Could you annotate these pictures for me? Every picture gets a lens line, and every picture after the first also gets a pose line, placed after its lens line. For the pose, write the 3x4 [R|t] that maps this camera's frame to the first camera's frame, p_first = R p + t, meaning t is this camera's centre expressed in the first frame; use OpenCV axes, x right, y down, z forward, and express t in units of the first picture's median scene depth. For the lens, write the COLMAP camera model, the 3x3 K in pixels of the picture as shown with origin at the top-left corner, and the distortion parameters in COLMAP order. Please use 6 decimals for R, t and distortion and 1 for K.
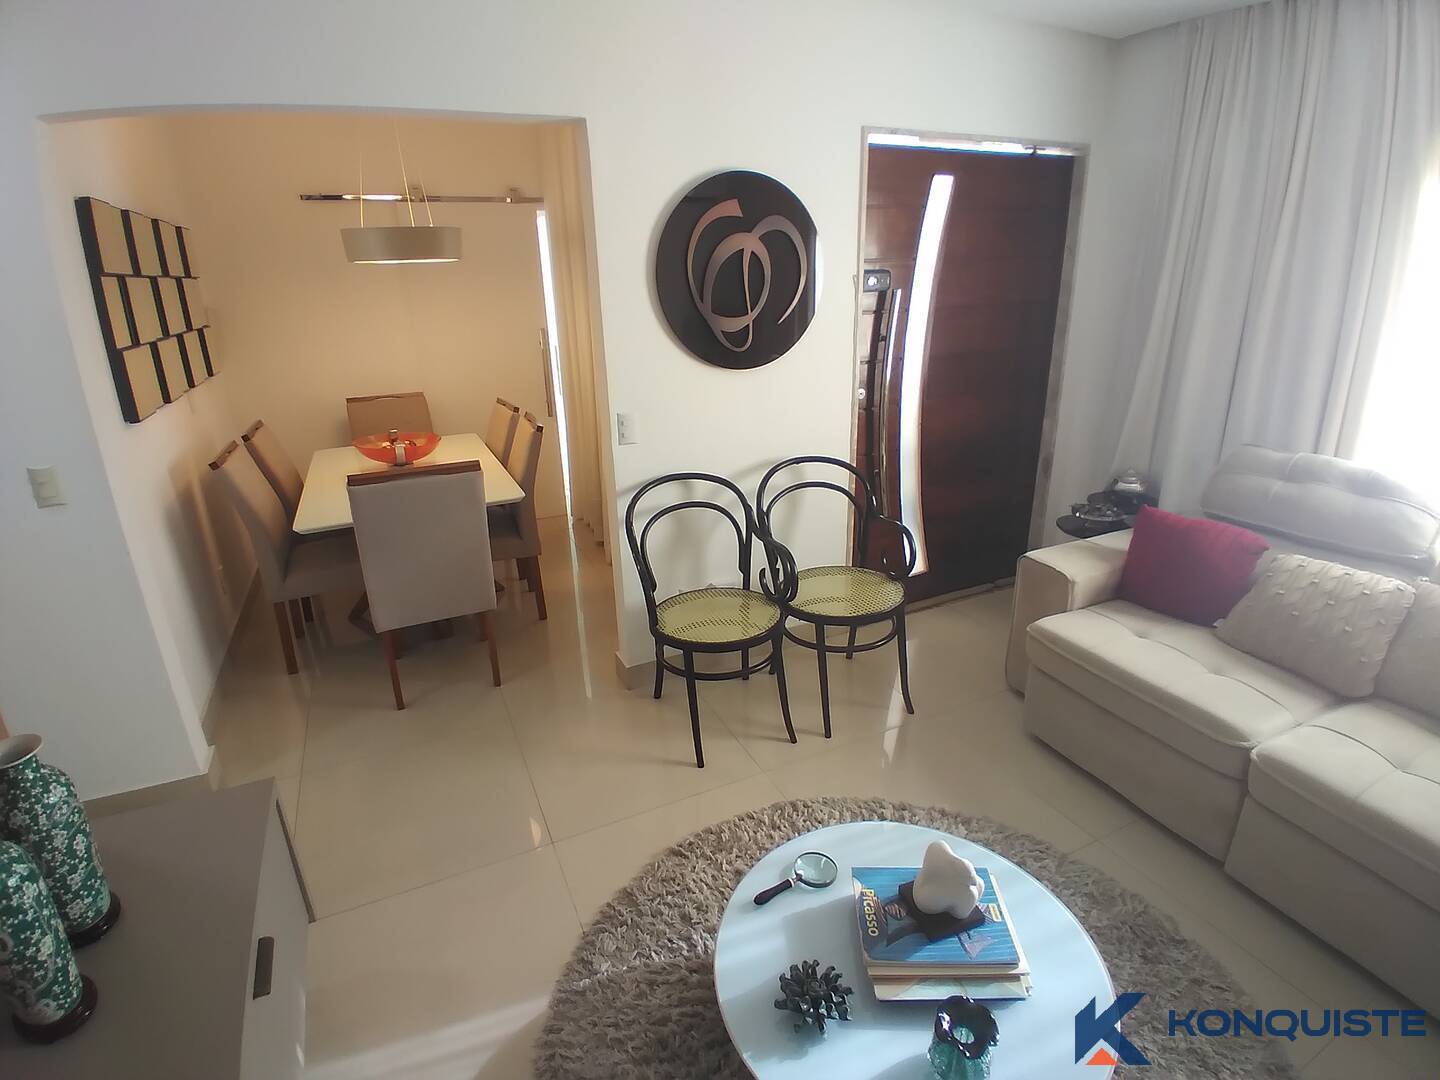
lens RADIAL K [[715.2, 0, 714.5], [0, 715.2, 533.0], [0, 0, 1]] dist [0.014624, -0.048967]
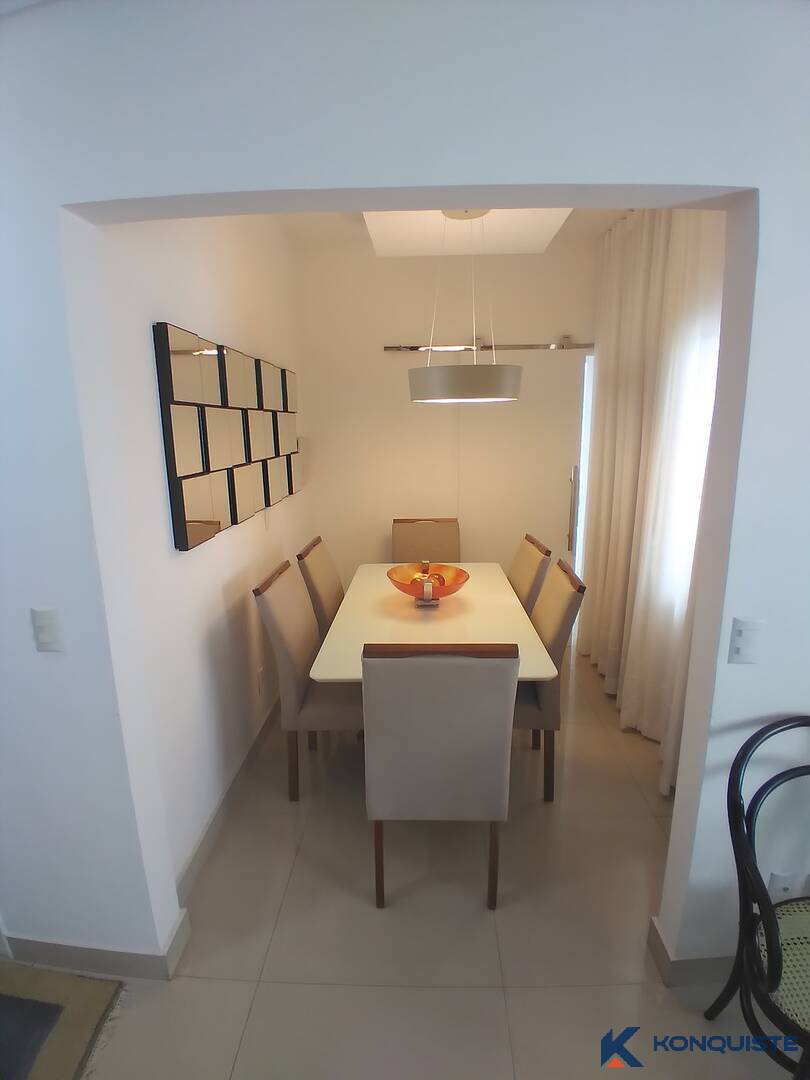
lens RADIAL K [[536.4, 0, 412.7], [0, 536.4, 539.5], [0, 0, 1]] dist [0.014624, -0.048967]
pose [[0.895359, 0.108636, -0.431891, -0.166252], [-0.160233, 0.983429, -0.084813, -0.126457], [0.415520, 0.145141, 0.897929, 0.360755]]
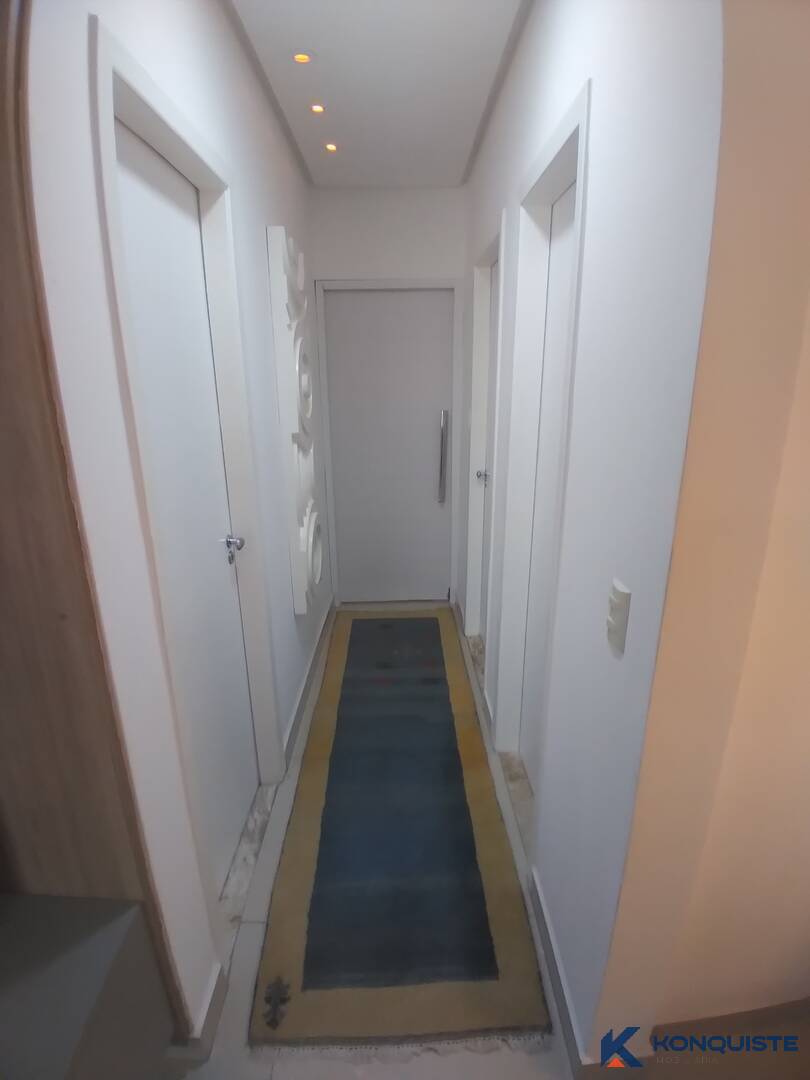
lens RADIAL K [[536.4, 0, 412.7], [0, 536.4, 539.5], [0, 0, 1]] dist [0.014624, -0.048967]
pose [[-0.400472, 0.300434, -0.865657, -0.299146], [-0.288670, 0.855250, 0.430367, -0.184849], [0.869650, 0.422240, -0.255778, 0.598657]]
